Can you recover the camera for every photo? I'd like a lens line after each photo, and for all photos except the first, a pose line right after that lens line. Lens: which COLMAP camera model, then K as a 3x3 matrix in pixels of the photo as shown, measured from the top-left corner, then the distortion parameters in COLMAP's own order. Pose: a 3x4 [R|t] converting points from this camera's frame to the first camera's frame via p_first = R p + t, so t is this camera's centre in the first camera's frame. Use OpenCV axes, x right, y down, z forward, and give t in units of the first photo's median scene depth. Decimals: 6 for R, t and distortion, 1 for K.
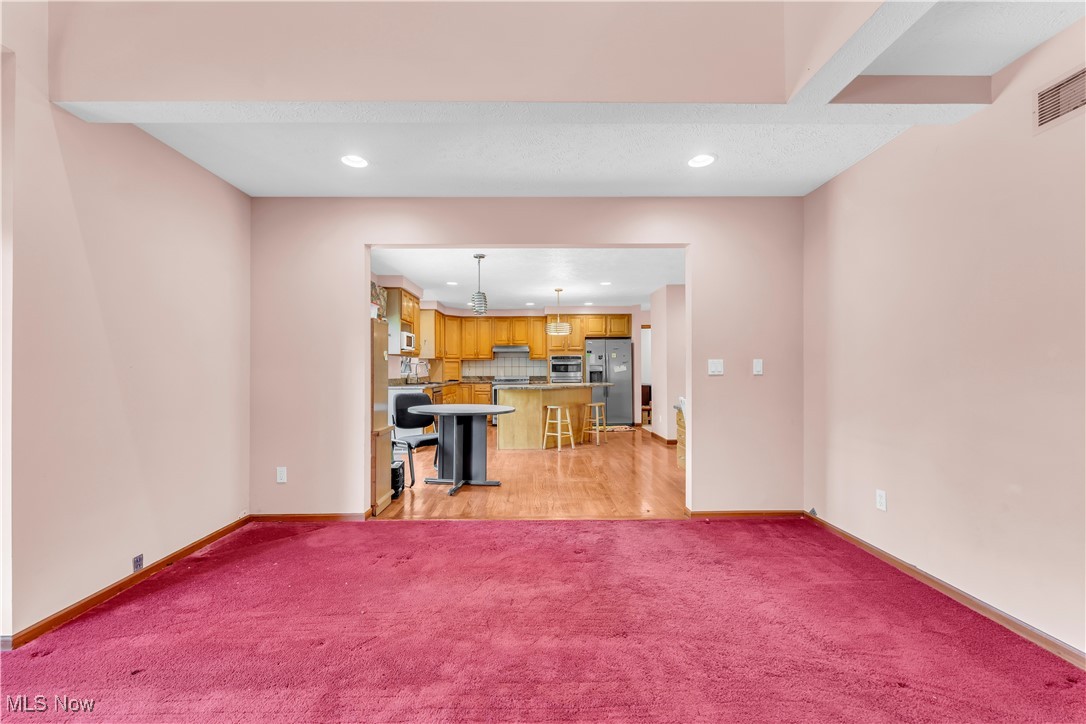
lens RADIAL K [[435.6, 0, 544.1], [0, 435.6, 367.1], [0, 0, 1]] dist [-0.000271, -0.000808]
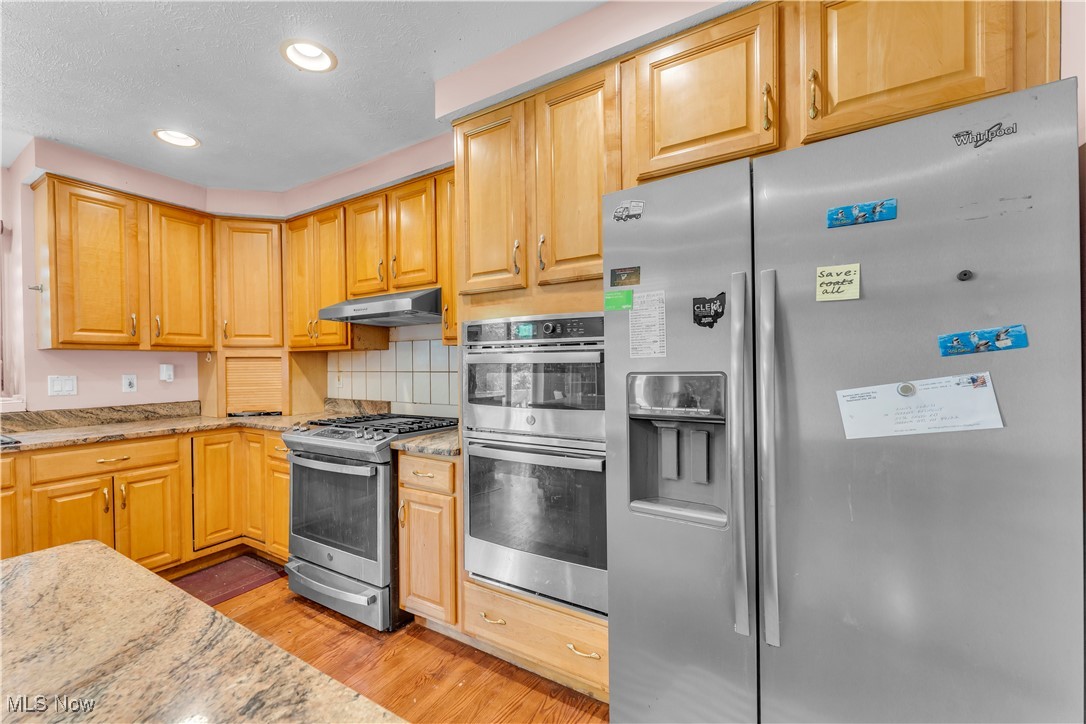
lens RADIAL K [[435.6, 0, 541.5], [0, 435.6, 370.1], [0, 0, 1]] dist [-0.000271, -0.000808]
pose [[0.840752, 0.003949, -0.541405, 0.154515], [0.009772, 0.999700, 0.022467, -0.007973], [0.541332, -0.024180, 0.840461, 0.853985]]
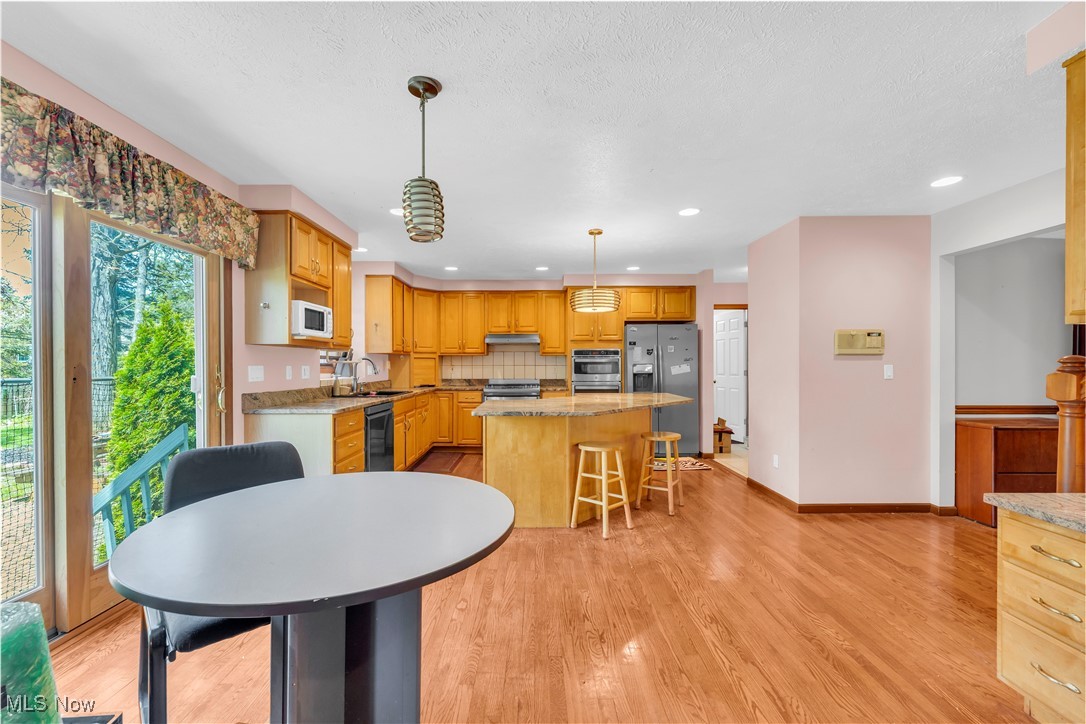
lens RADIAL K [[435.6, 0, 536.9], [0, 435.6, 366.8], [0, 0, 1]] dist [-0.000271, -0.000808]
pose [[0.999599, 0.002074, -0.028234, -0.020385], [-0.001755, 0.999934, 0.011321, -0.006753], [0.028256, -0.011267, 0.999537, 0.339904]]
